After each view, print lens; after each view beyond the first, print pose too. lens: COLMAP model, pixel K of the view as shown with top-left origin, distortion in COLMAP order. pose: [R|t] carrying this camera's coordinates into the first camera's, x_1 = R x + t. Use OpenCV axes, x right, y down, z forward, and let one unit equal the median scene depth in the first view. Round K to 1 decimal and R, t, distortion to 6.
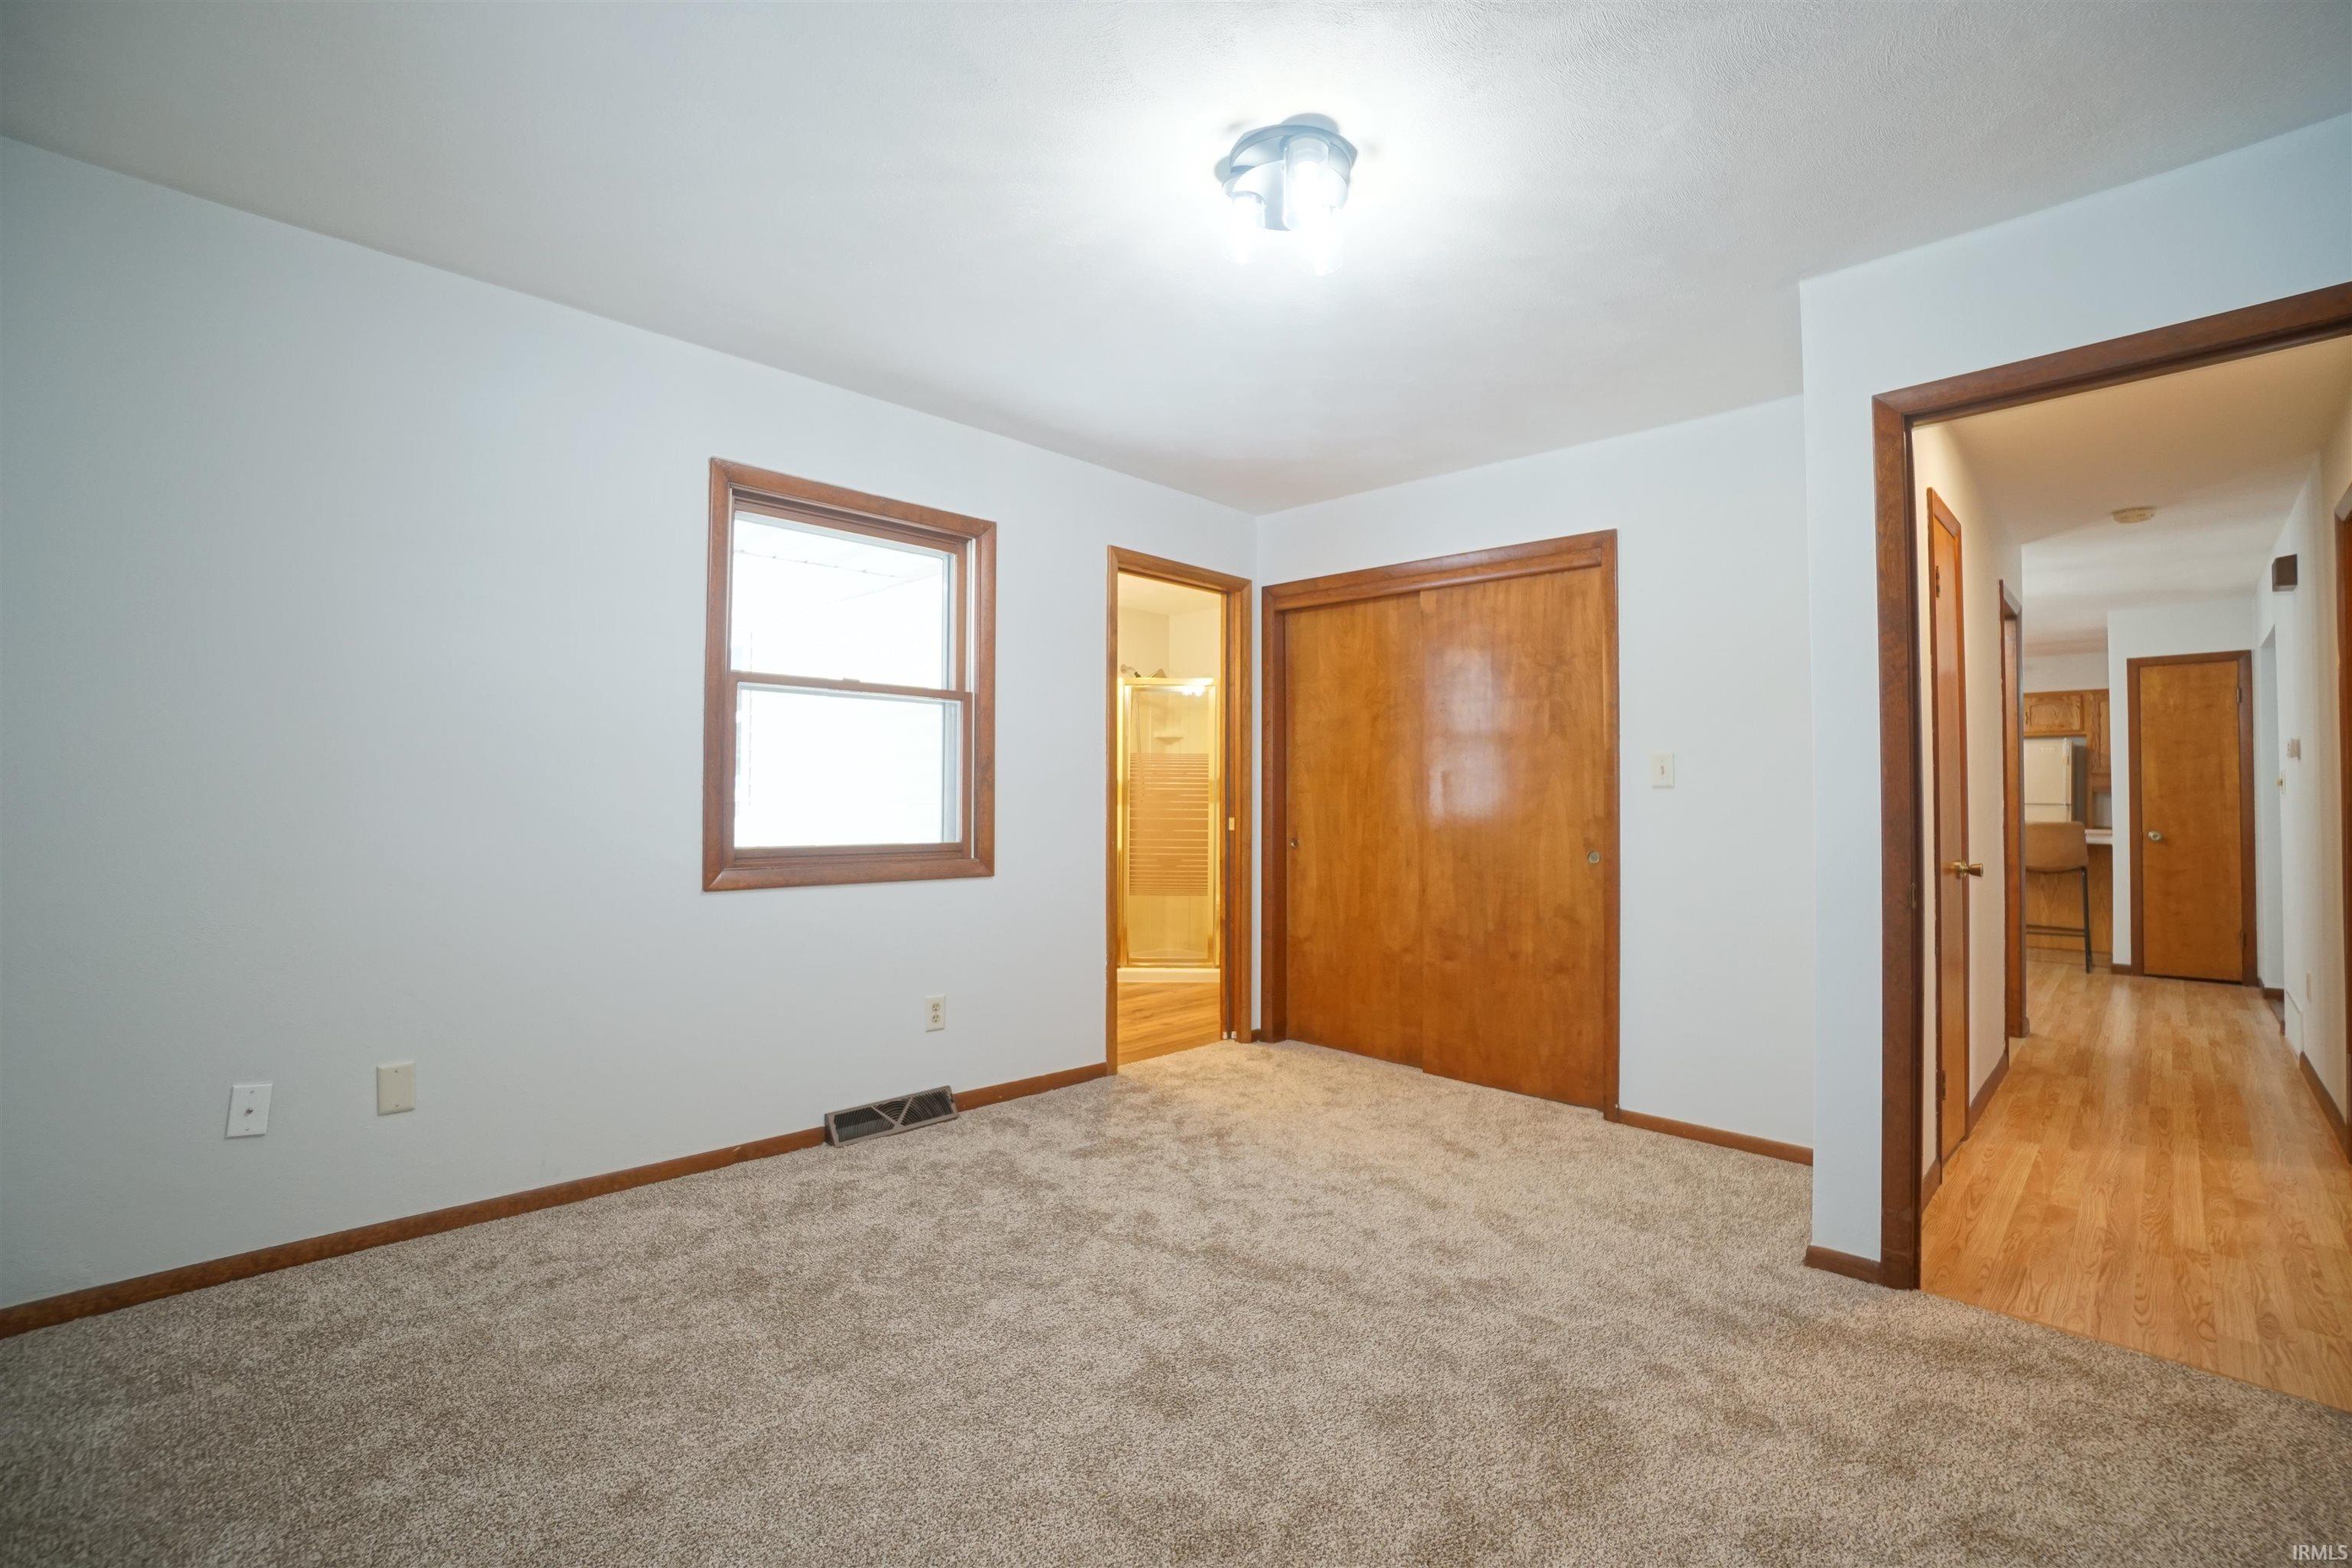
lens RADIAL K [[1035.4, 0, 1157.3], [0, 1035.4, 791.2], [0, 0, 1]] dist [-0.037044, 0.010579]
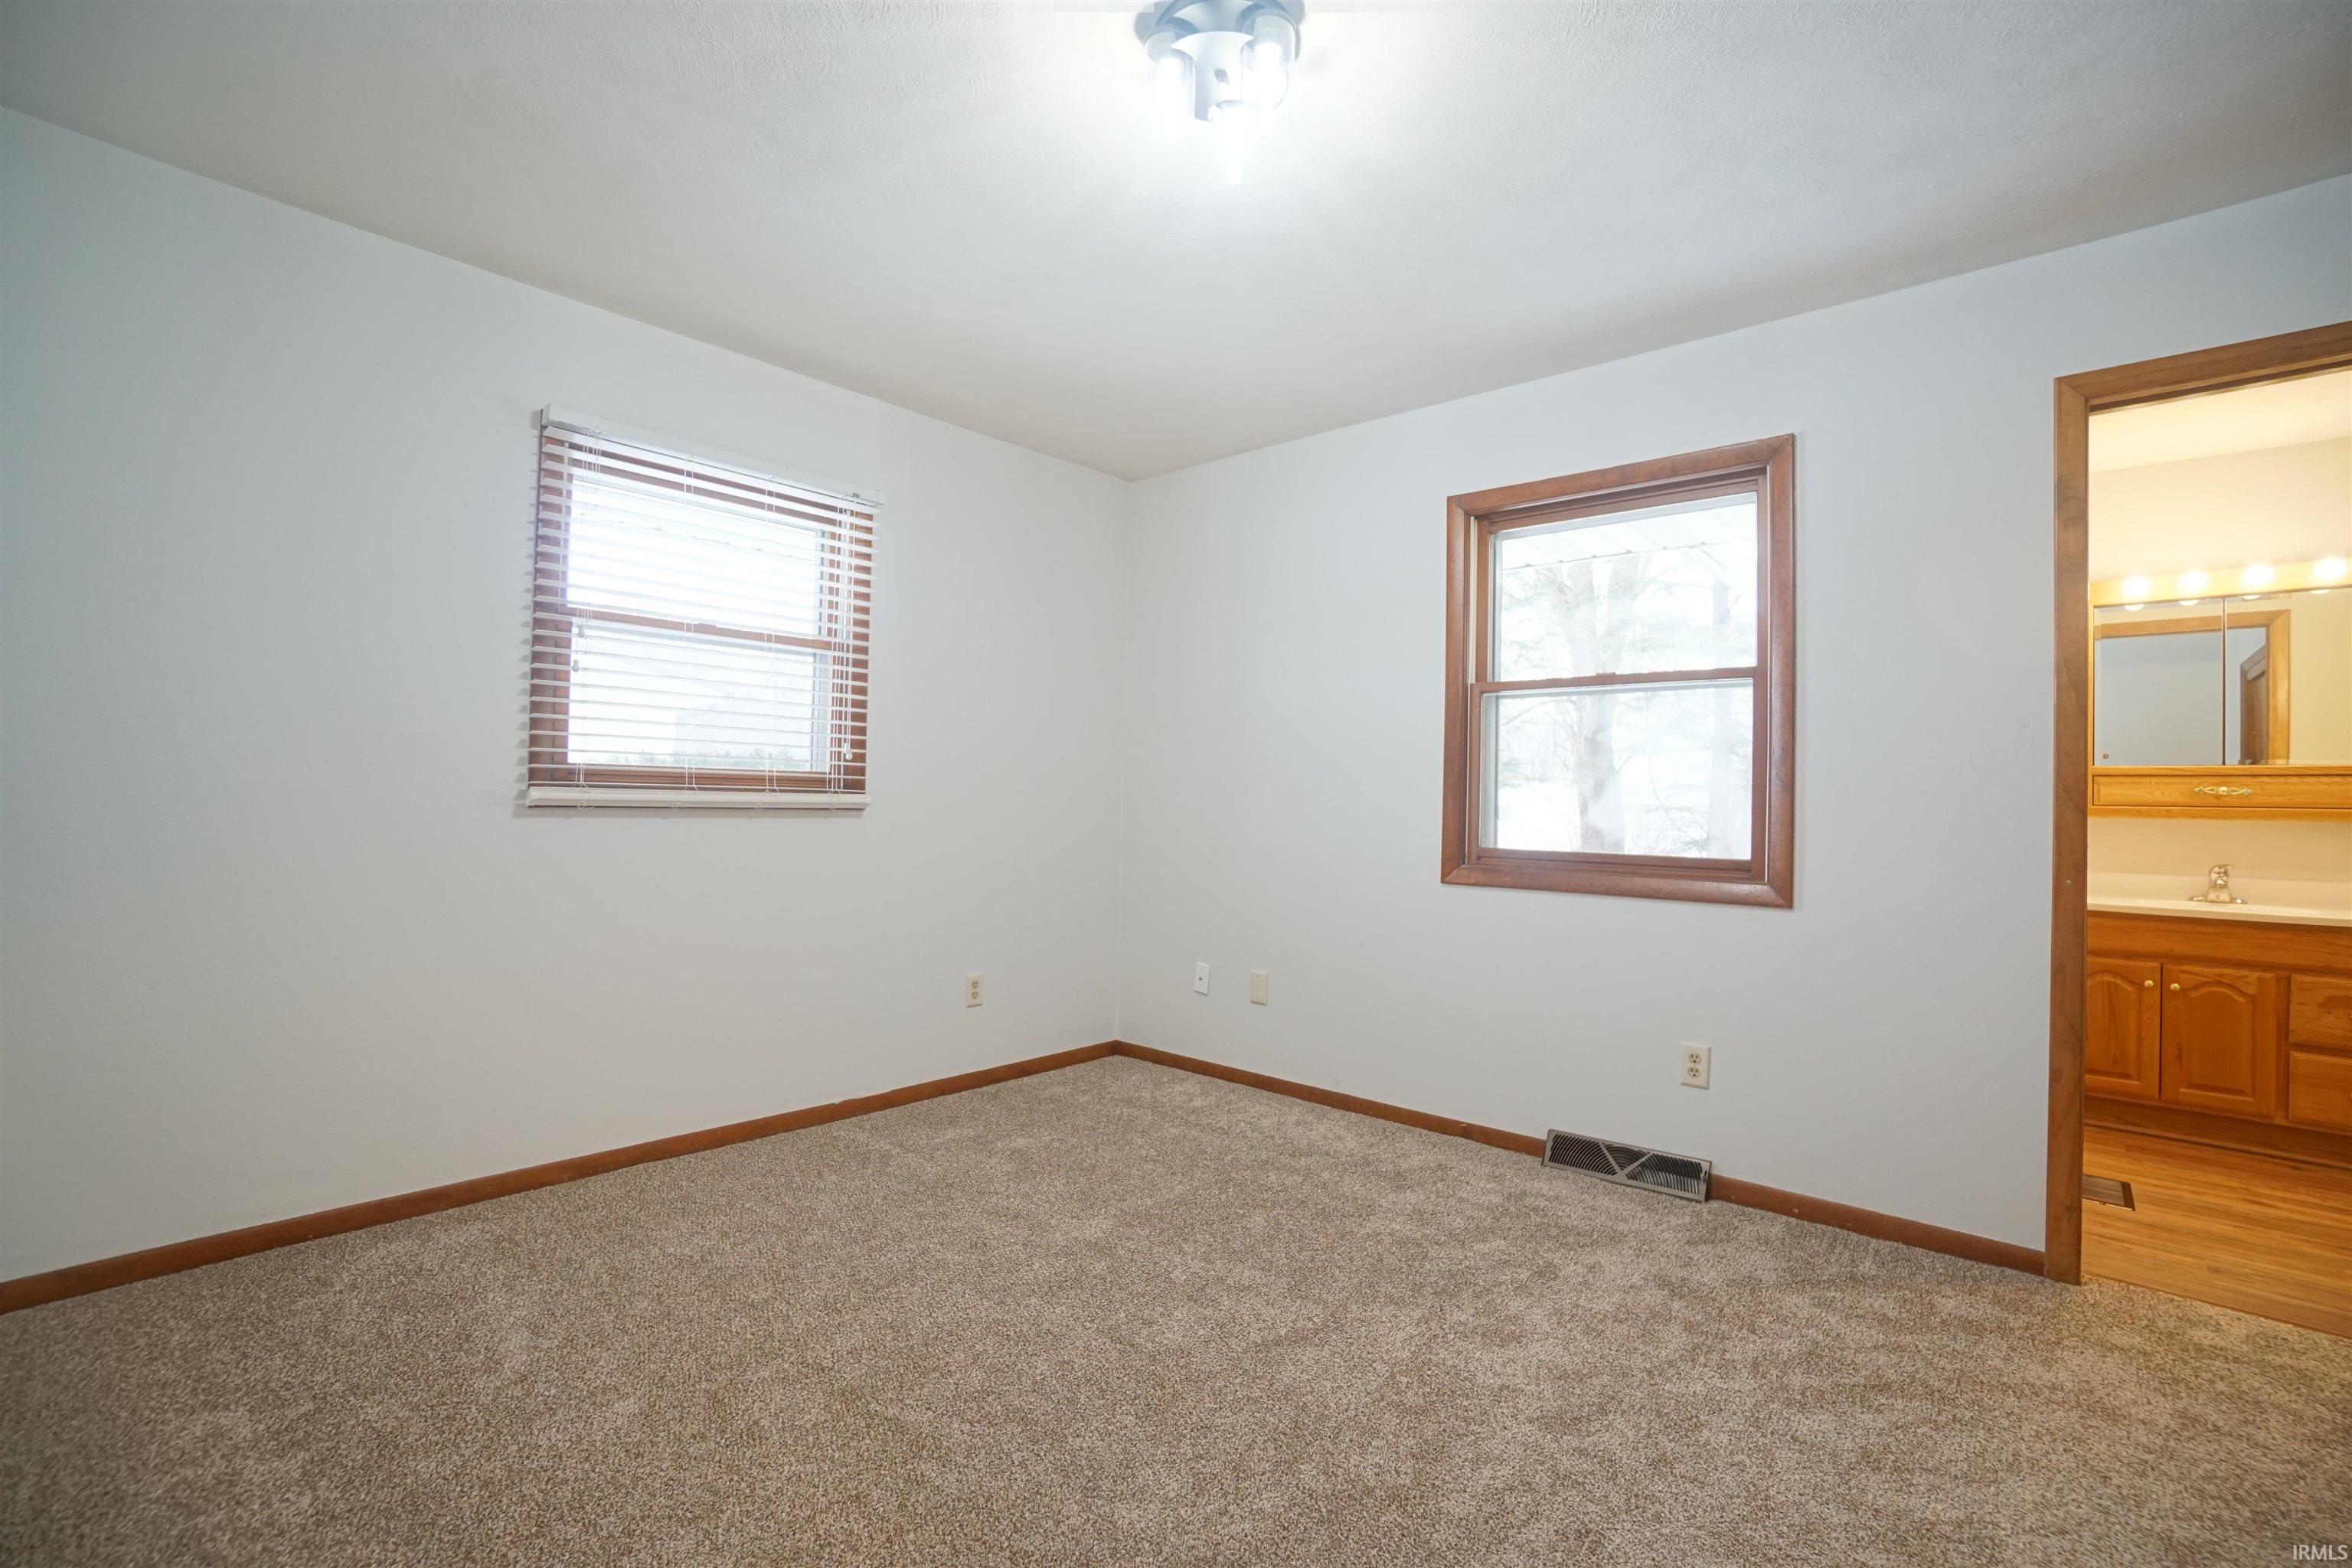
lens RADIAL K [[1035.4, 0, 1166.8], [0, 1035.4, 791.5], [0, 0, 1]] dist [-0.037044, 0.010579]
pose [[0.068993, -0.012324, -0.997541, 0.603328], [-0.007321, 0.999891, -0.012859, 0.012057], [0.997590, 0.008190, 0.068895, 0.560022]]
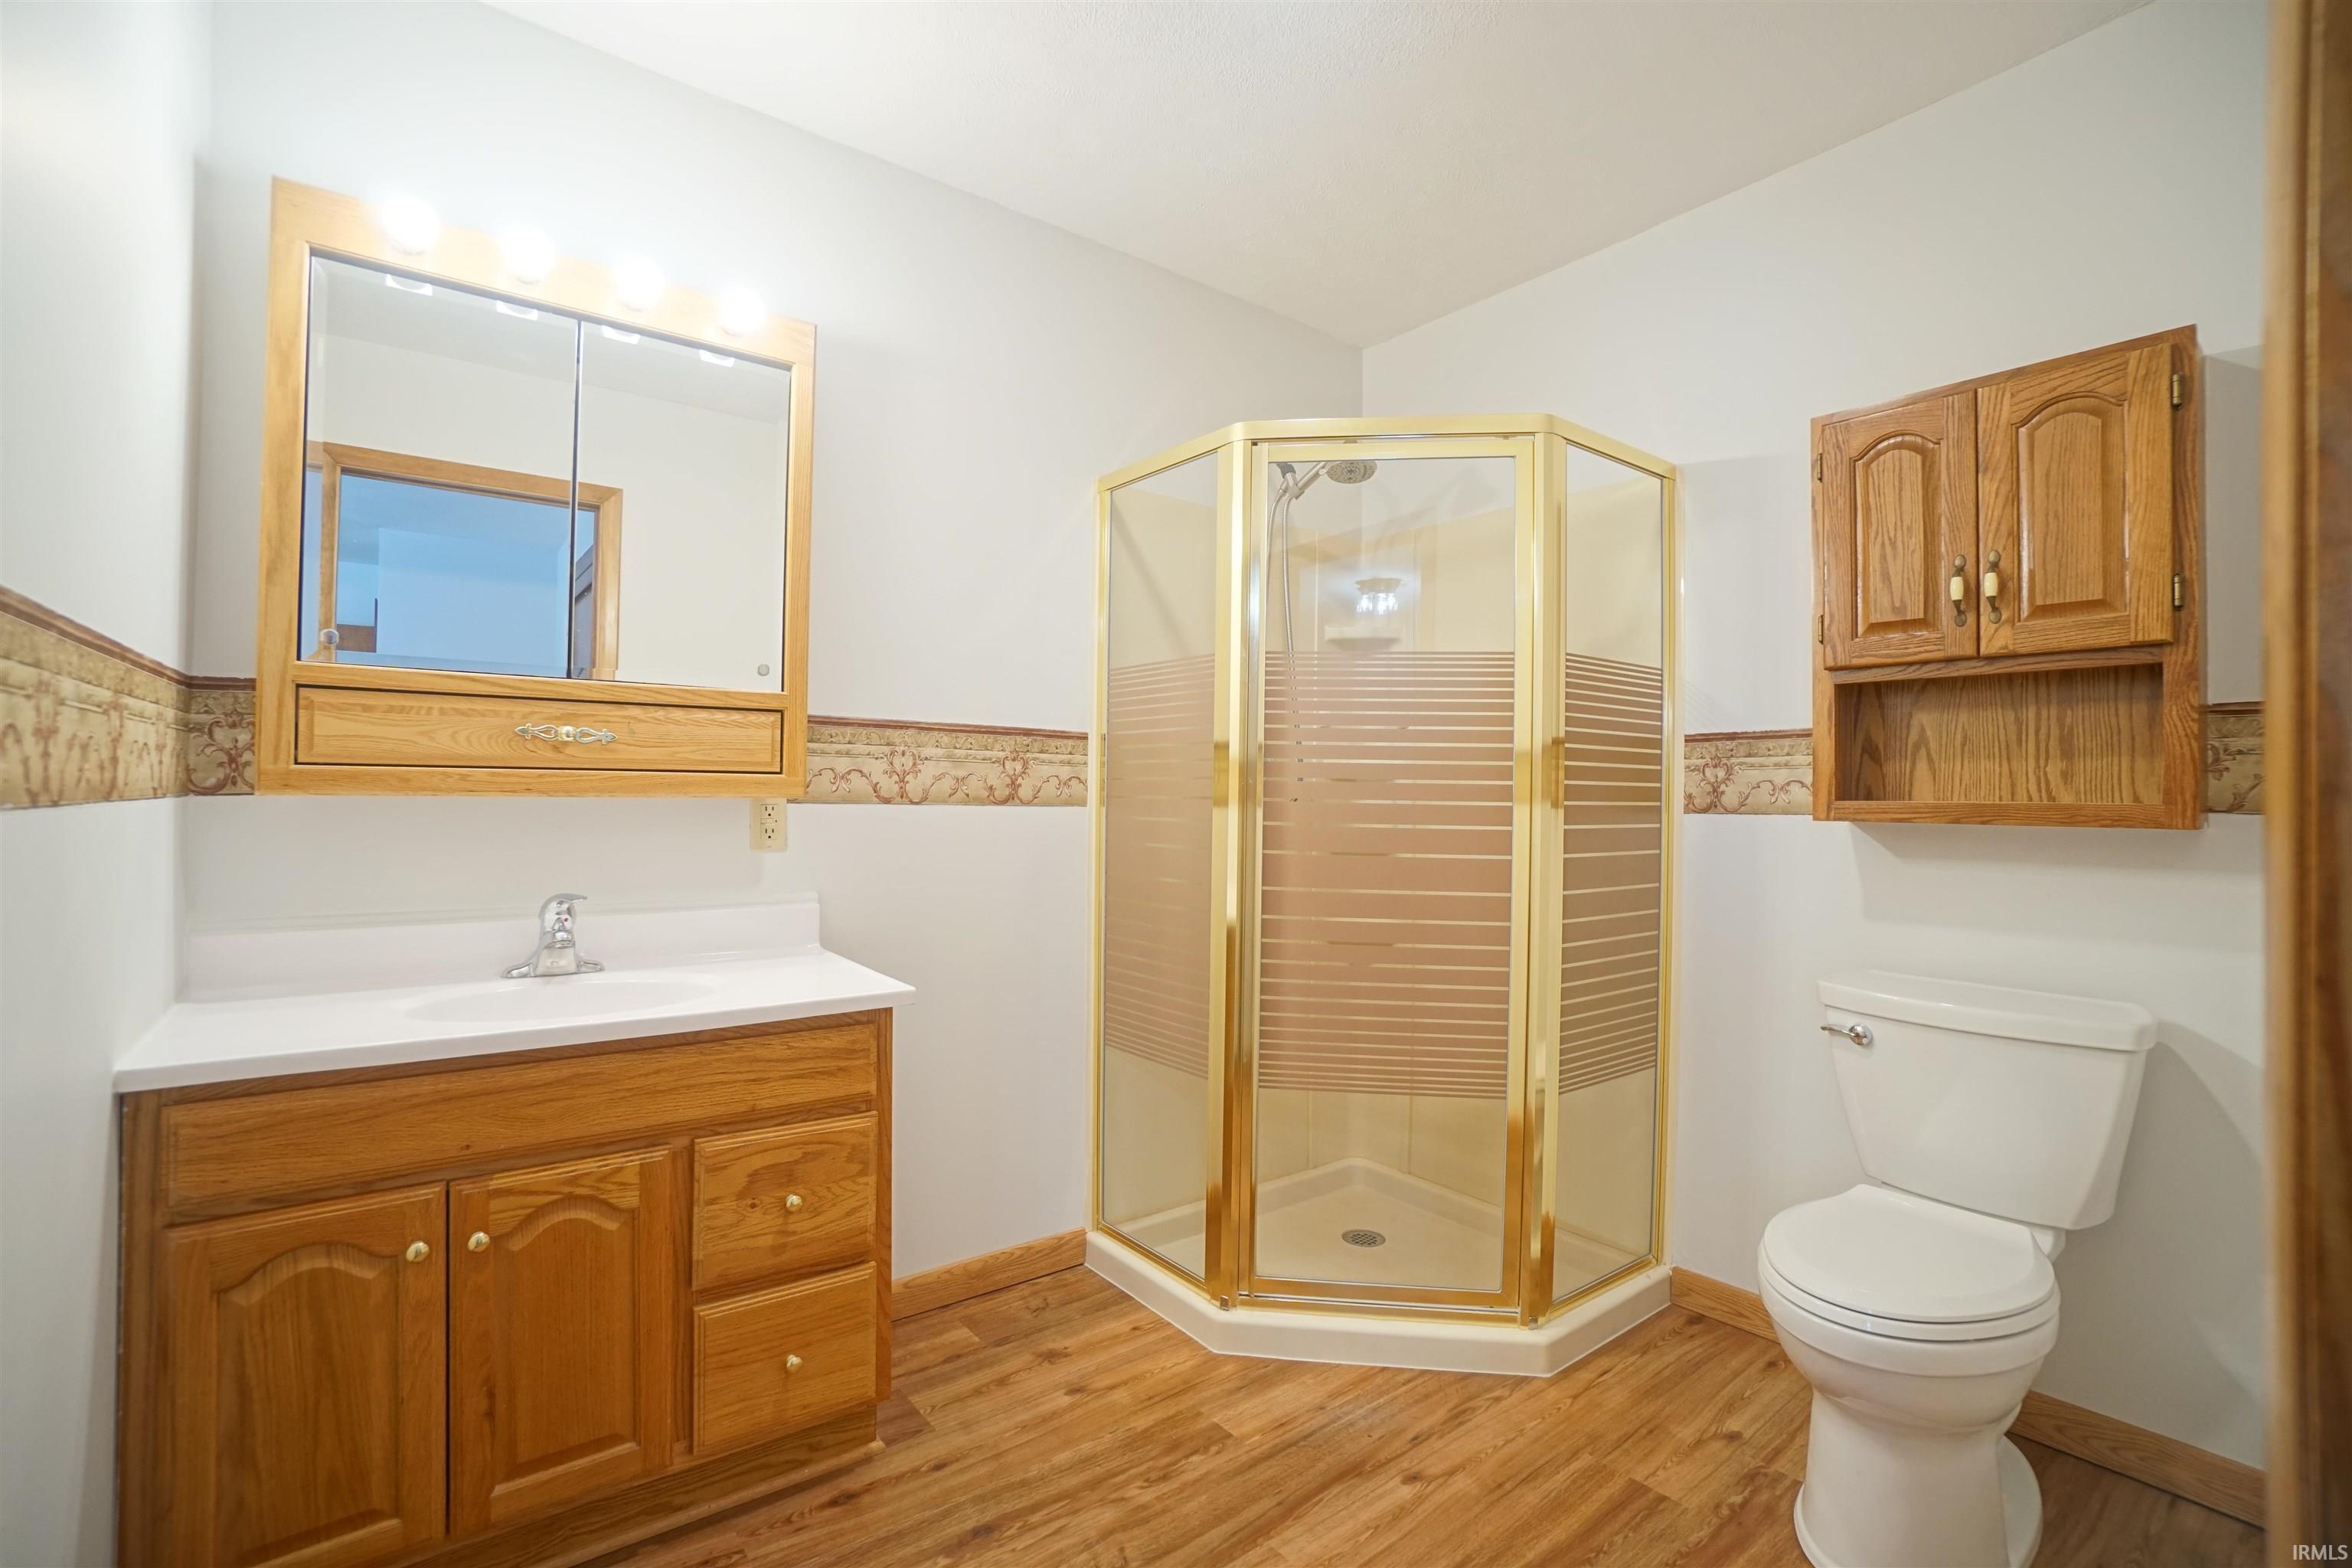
lens RADIAL K [[1035.4, 0, 1134.2], [0, 1035.4, 805.0], [0, 0, 1]] dist [-0.037044, 0.010579]
pose [[0.988802, 0.010307, -0.148878, -0.035018], [-0.008549, 0.999886, 0.012441, 0.015319], [0.148989, -0.011029, 0.988777, 1.297375]]
